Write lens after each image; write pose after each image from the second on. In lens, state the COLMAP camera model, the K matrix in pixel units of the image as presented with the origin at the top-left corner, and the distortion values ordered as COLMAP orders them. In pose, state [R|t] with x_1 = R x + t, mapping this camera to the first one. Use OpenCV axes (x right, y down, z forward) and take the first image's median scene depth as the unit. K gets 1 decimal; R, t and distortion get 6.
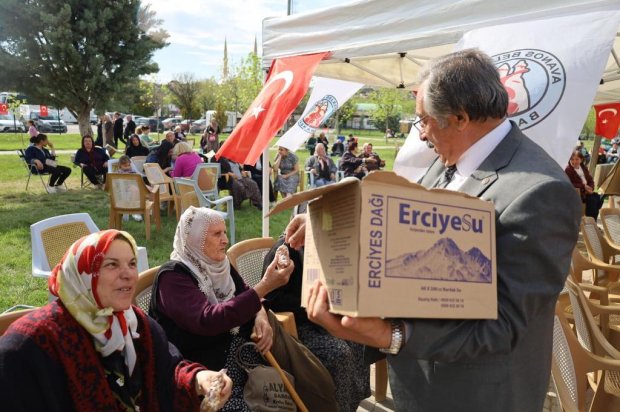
lens RADIAL K [[423.7, 0, 310.0], [0, 423.7, 206.0], [0, 0, 1]] dist [-0.003346, -0.000294]
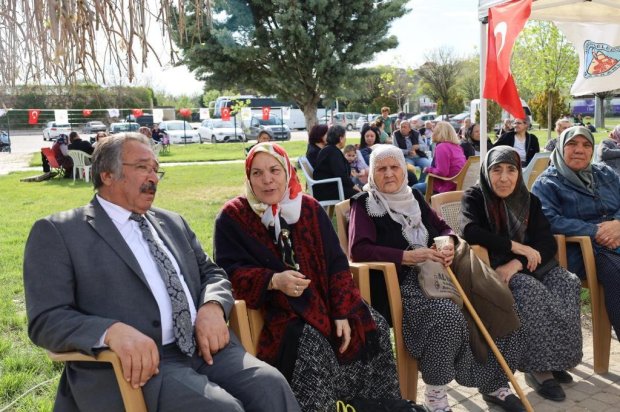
lens RADIAL K [[654.4, 0, 310.0], [0, 654.4, 206.0], [0, 0, 1]] dist [-0.006401, 0.002644]
pose [[0.884269, 0.001727, -0.466975, 0.070294], [-0.032338, 0.997819, -0.057545, 0.056237], [0.465858, 0.065987, 0.882396, -0.132787]]
